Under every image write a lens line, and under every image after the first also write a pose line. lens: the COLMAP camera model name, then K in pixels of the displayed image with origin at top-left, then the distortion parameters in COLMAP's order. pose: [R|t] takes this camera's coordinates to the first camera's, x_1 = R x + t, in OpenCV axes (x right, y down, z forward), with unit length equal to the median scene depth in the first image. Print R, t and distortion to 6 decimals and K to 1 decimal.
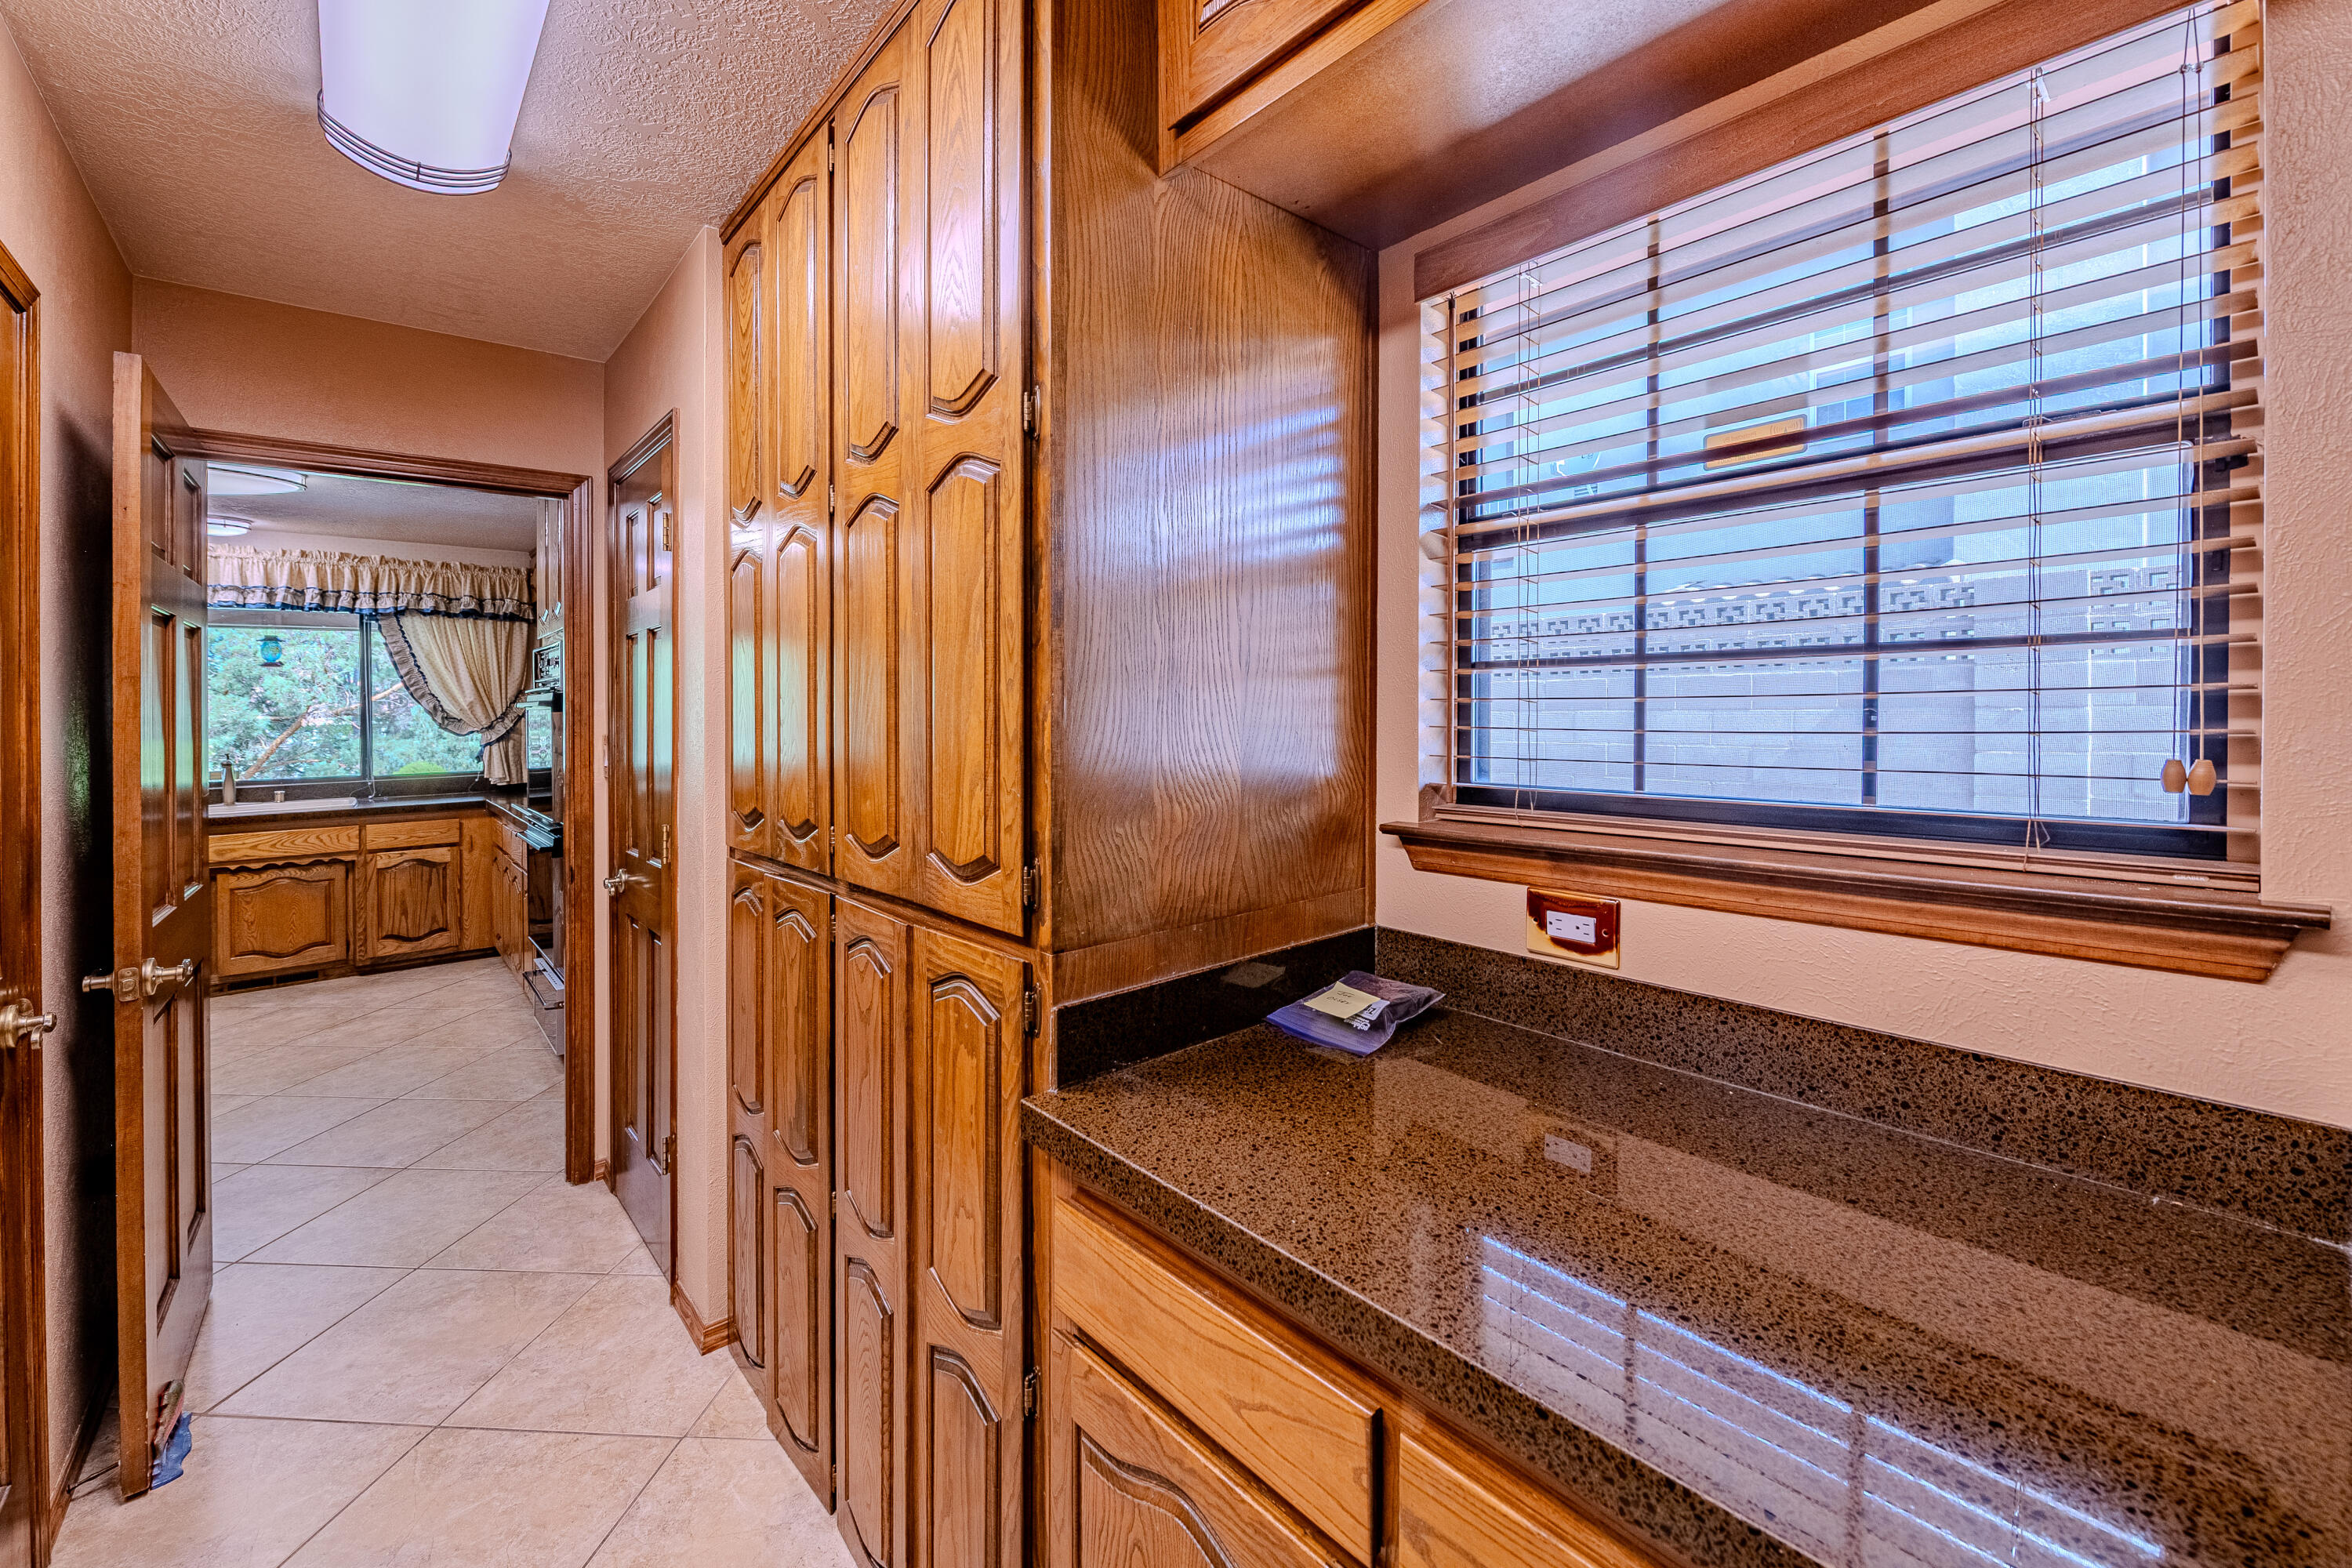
lens RADIAL K [[947.9, 0, 1145.1], [0, 947.9, 701.2], [0, 0, 1]] dist [-0.001285, -0.000311]
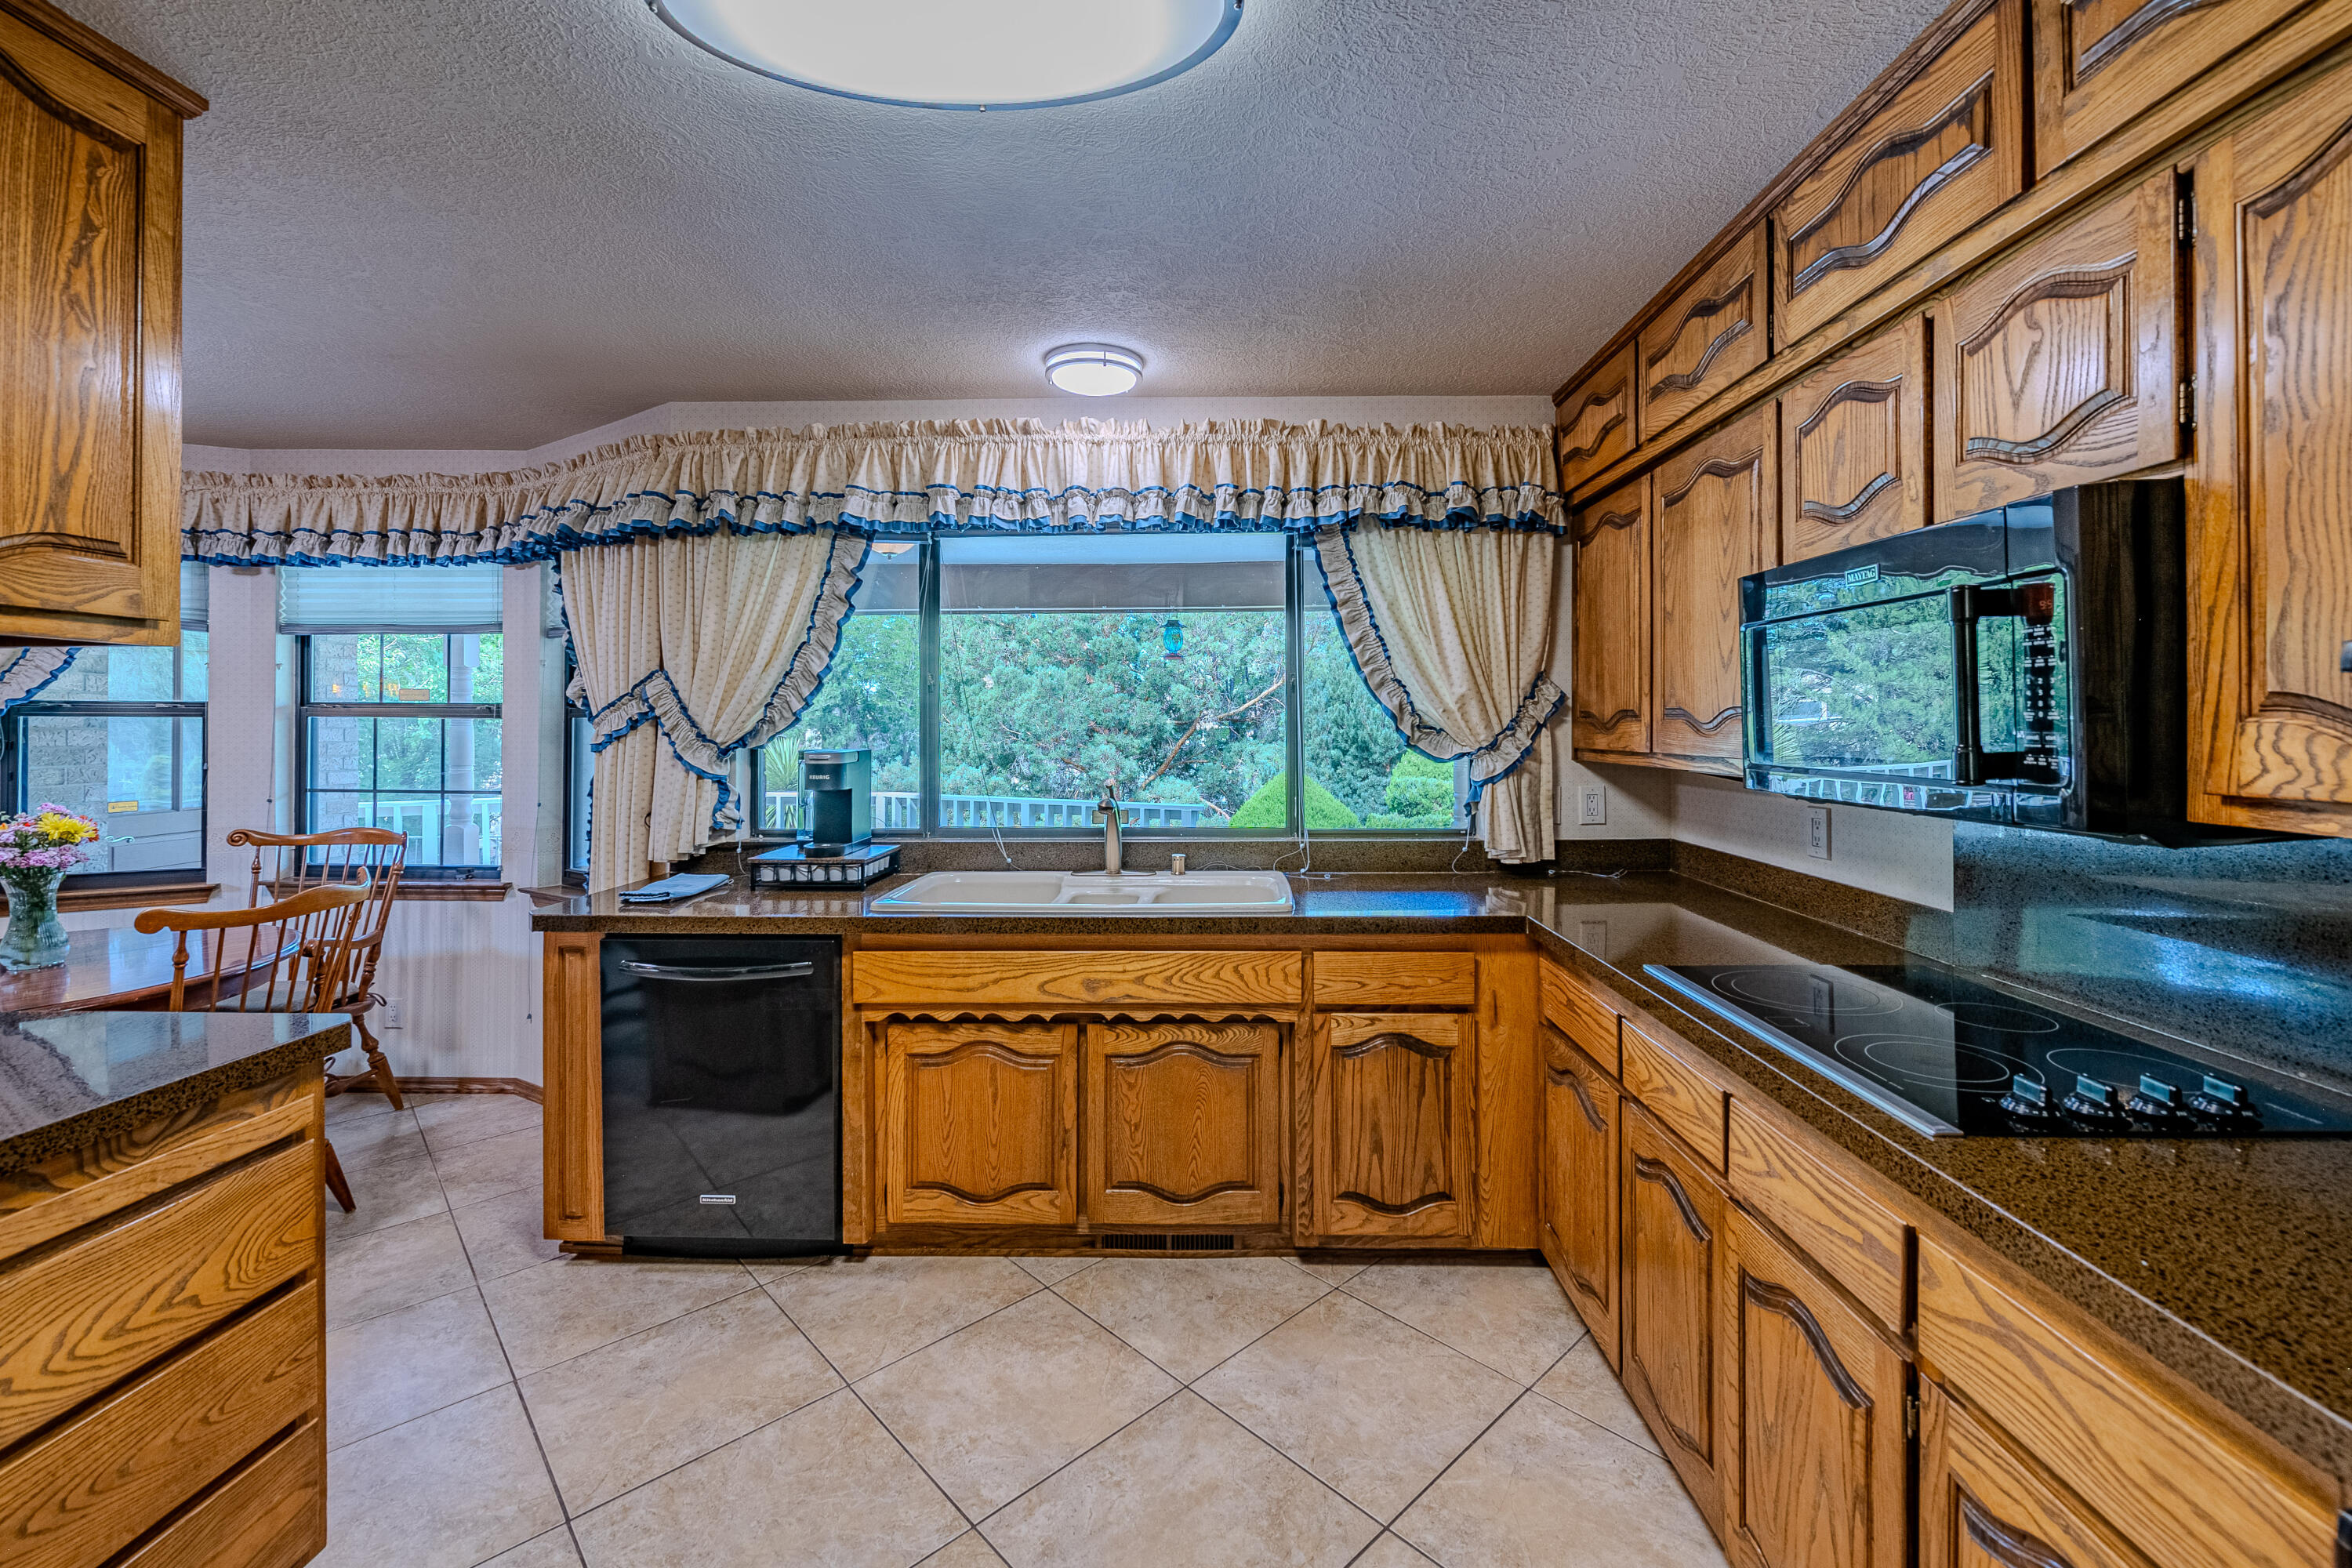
lens RADIAL K [[944.1, 0, 1209.1], [0, 944.1, 711.2], [0, 0, 1]] dist [0.000013, -0.000209]
pose [[0.757497, 0.004782, -0.652821, -0.525264], [-0.004993, 0.999986, 0.001532, 0.009873], [0.652819, 0.002099, 0.757511, 0.576396]]
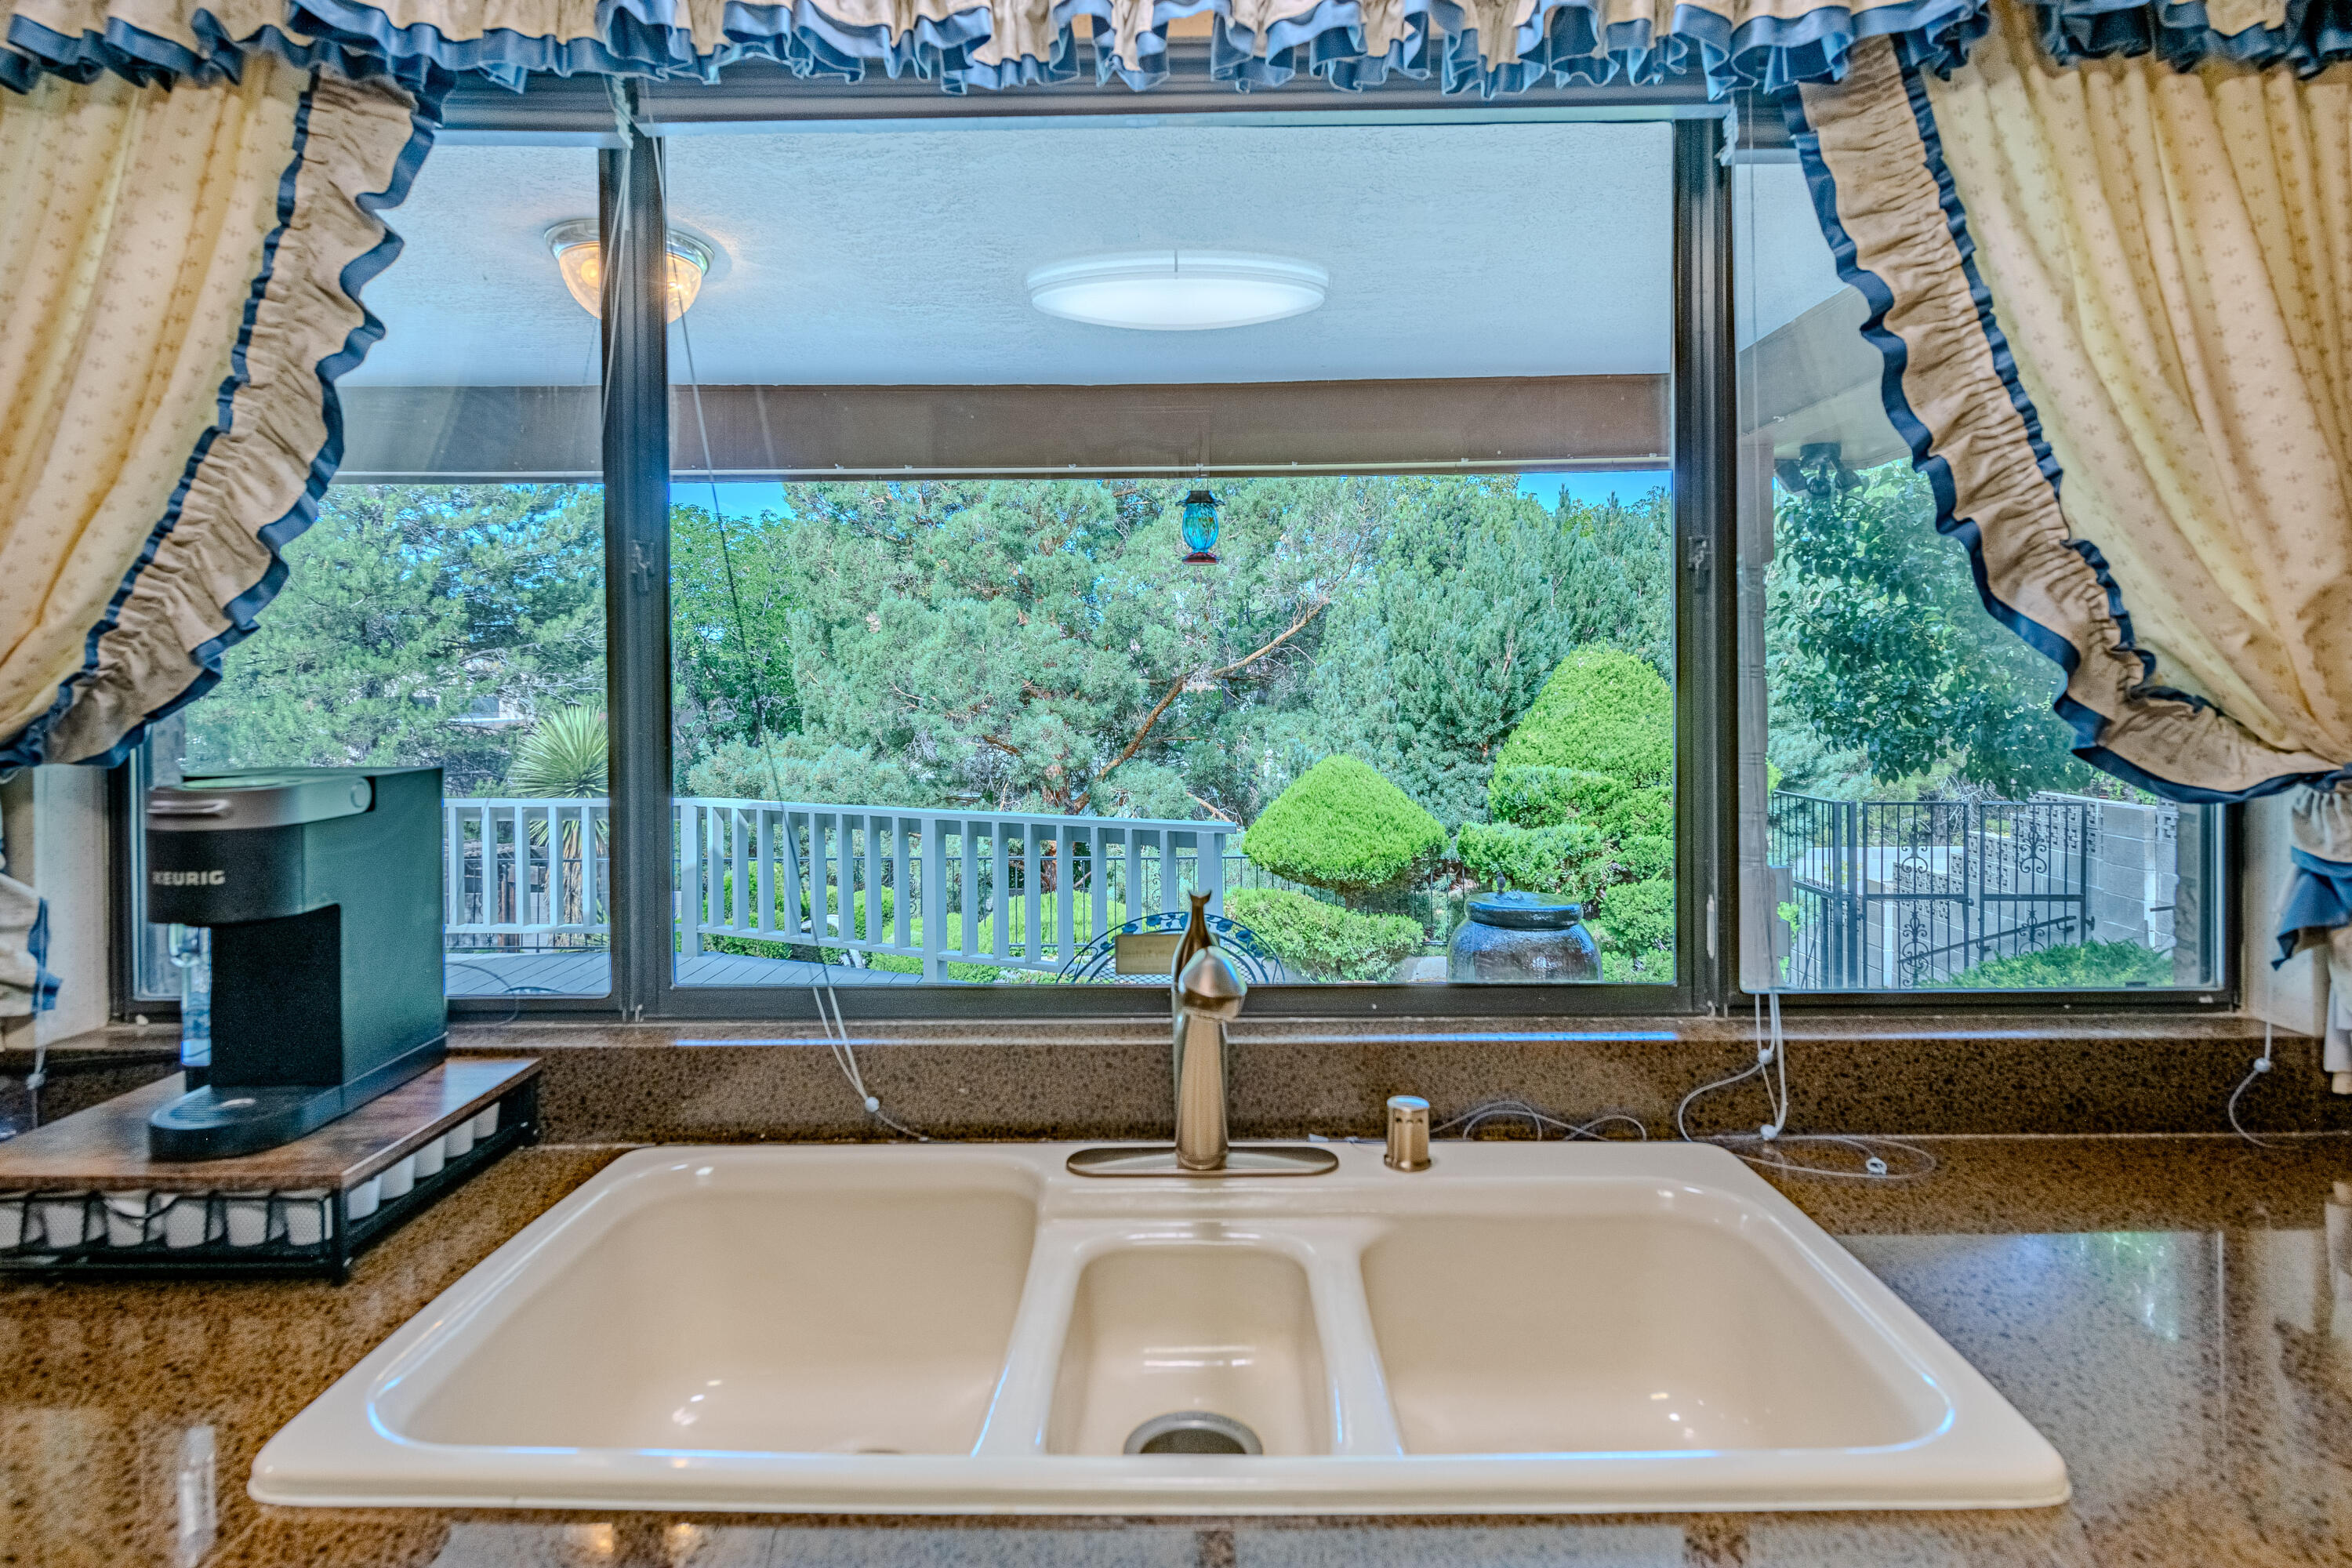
lens RADIAL K [[1267.4, 0, 1177.5], [0, 1267.4, 689.3], [0, 0, 1]] dist [0.001076, -0.000026]
pose [[0.758150, 0.013843, -0.651933, -0.774434], [-0.001575, 0.999811, 0.019399, 0.014416], [0.652078, -0.013681, 0.758028, 0.775527]]
